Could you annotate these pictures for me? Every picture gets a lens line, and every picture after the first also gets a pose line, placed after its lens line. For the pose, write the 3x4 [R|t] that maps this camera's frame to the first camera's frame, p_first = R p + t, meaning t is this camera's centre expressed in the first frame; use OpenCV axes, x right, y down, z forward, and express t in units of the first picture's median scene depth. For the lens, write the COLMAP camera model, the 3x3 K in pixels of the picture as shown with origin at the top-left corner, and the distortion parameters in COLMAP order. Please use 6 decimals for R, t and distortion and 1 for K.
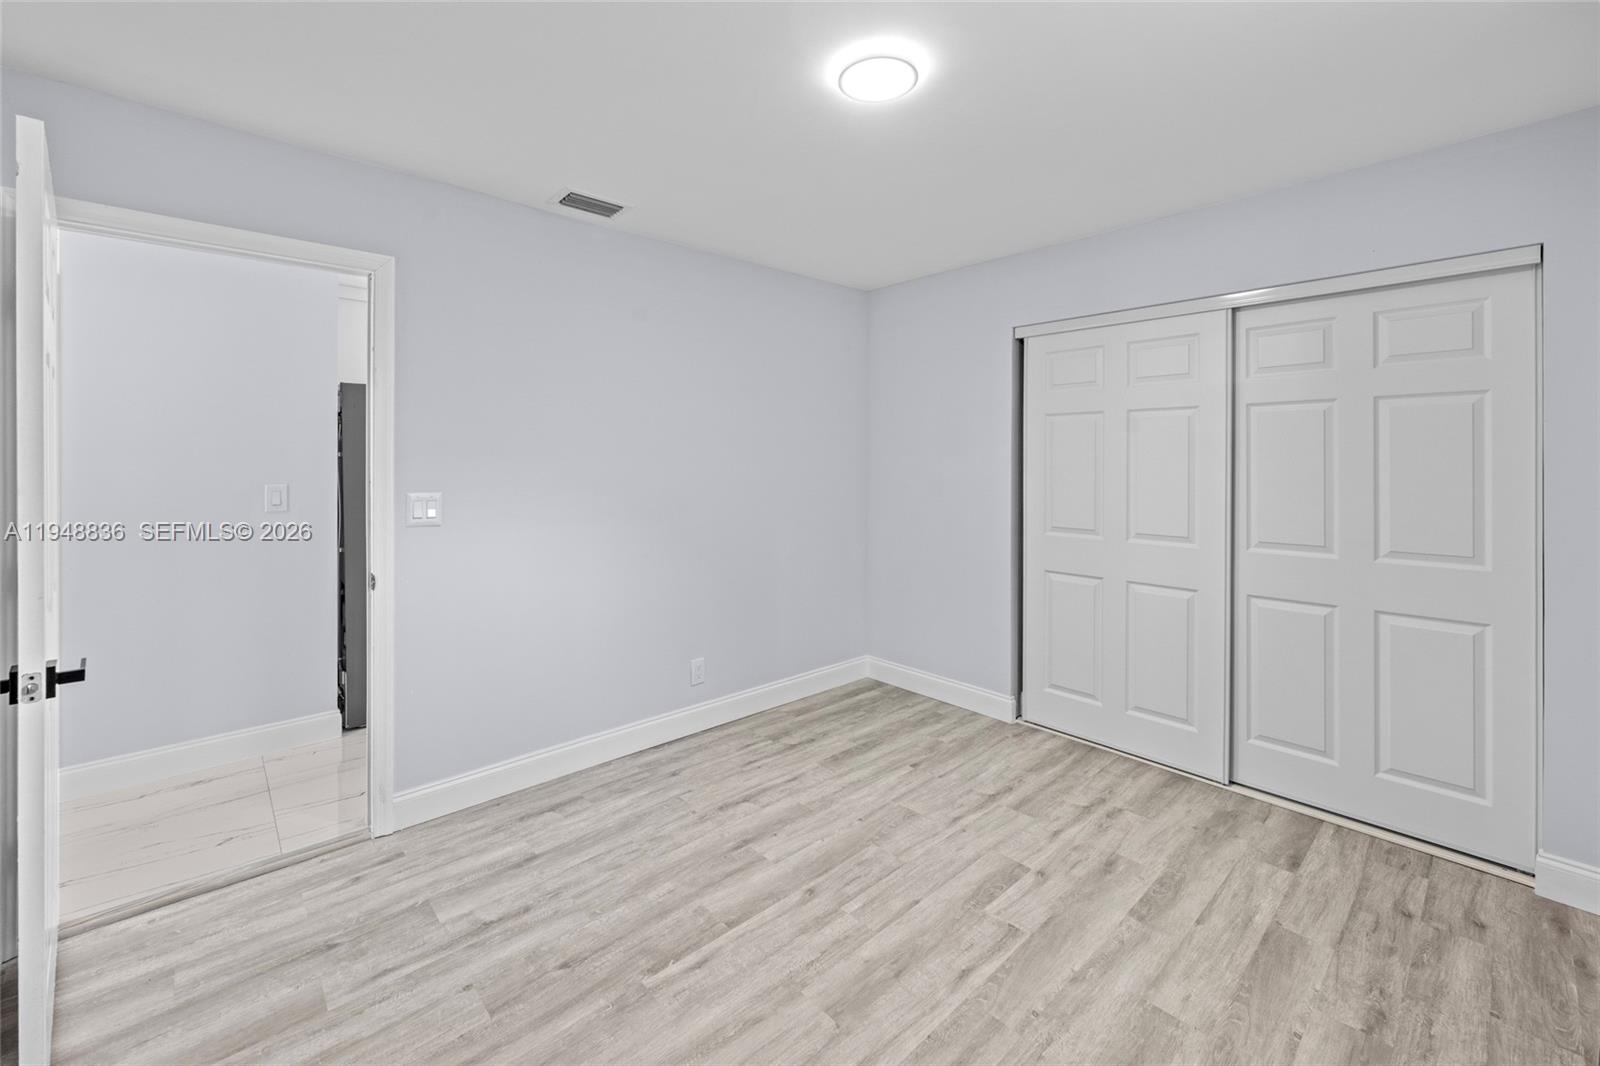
lens RADIAL K [[672.0, 0, 794.1], [0, 672.0, 460.7], [0, 0, 1]] dist [-0.001628, -0.000229]
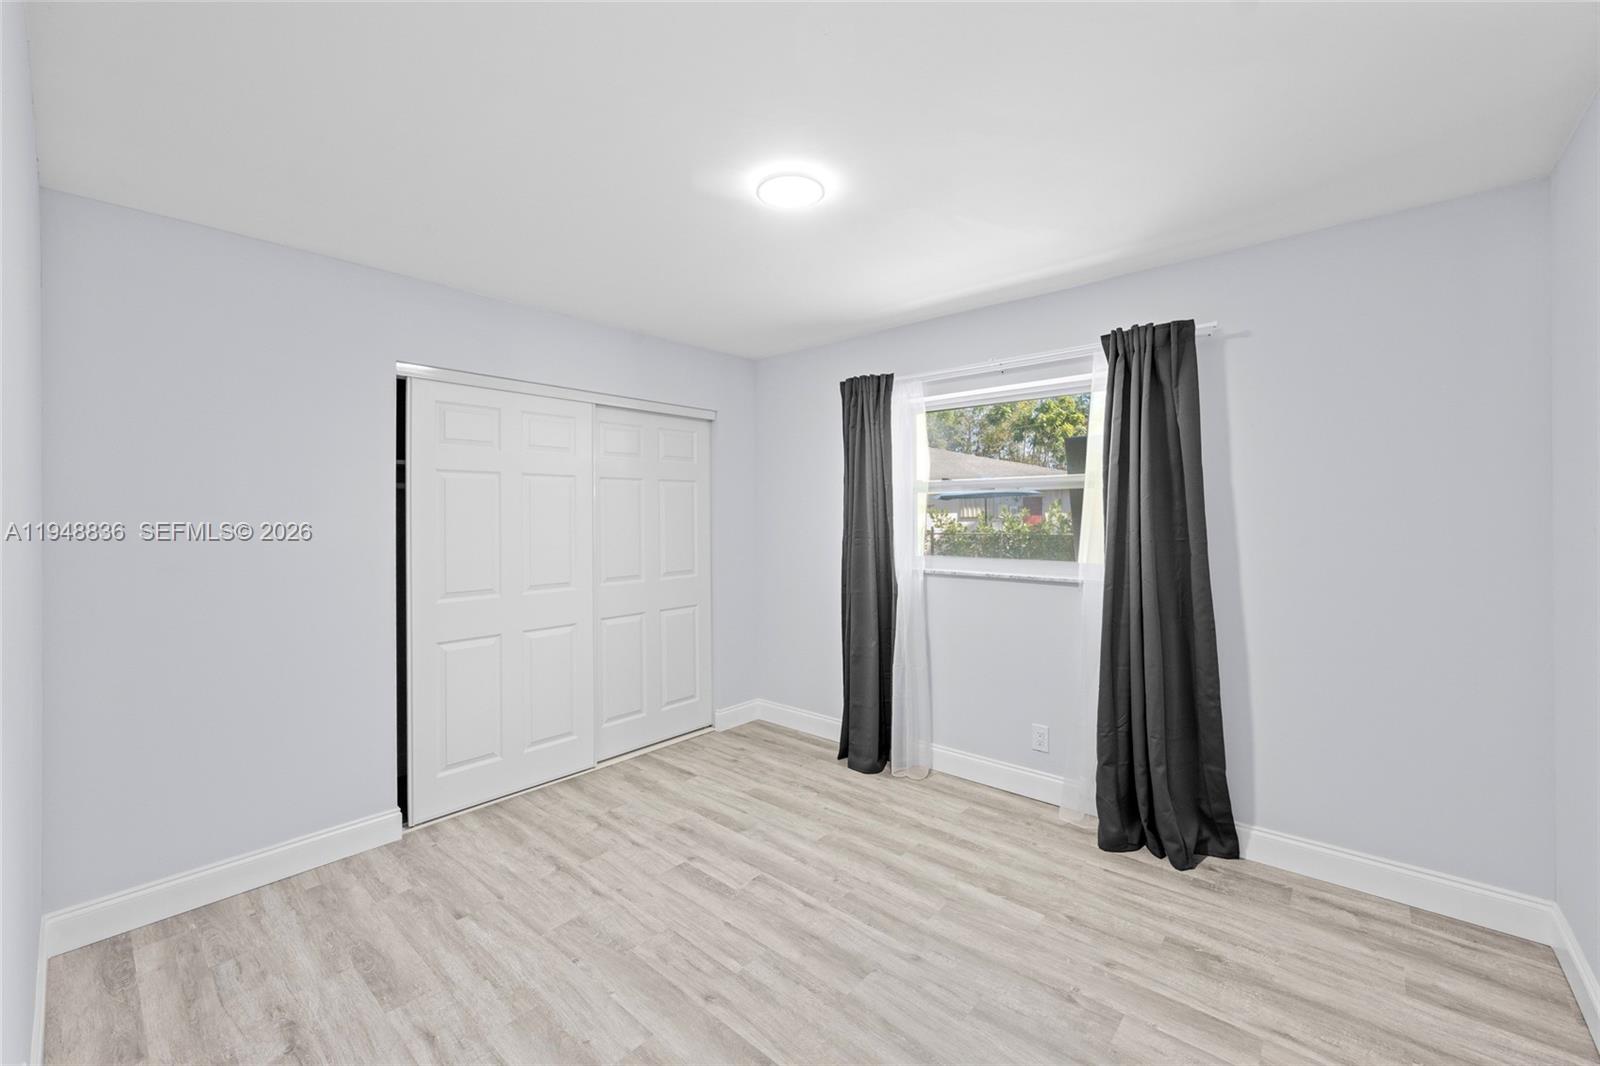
lens RADIAL K [[634.5, 0, 810.1], [0, 634.5, 528.5], [0, 0, 1]] dist [-0.000017, -0.000083]
pose [[-0.120418, -0.022366, 0.992471, -0.724099], [0.005541, 0.999715, 0.023202, -0.011510], [-0.992708, 0.008294, -0.120260, 0.838142]]
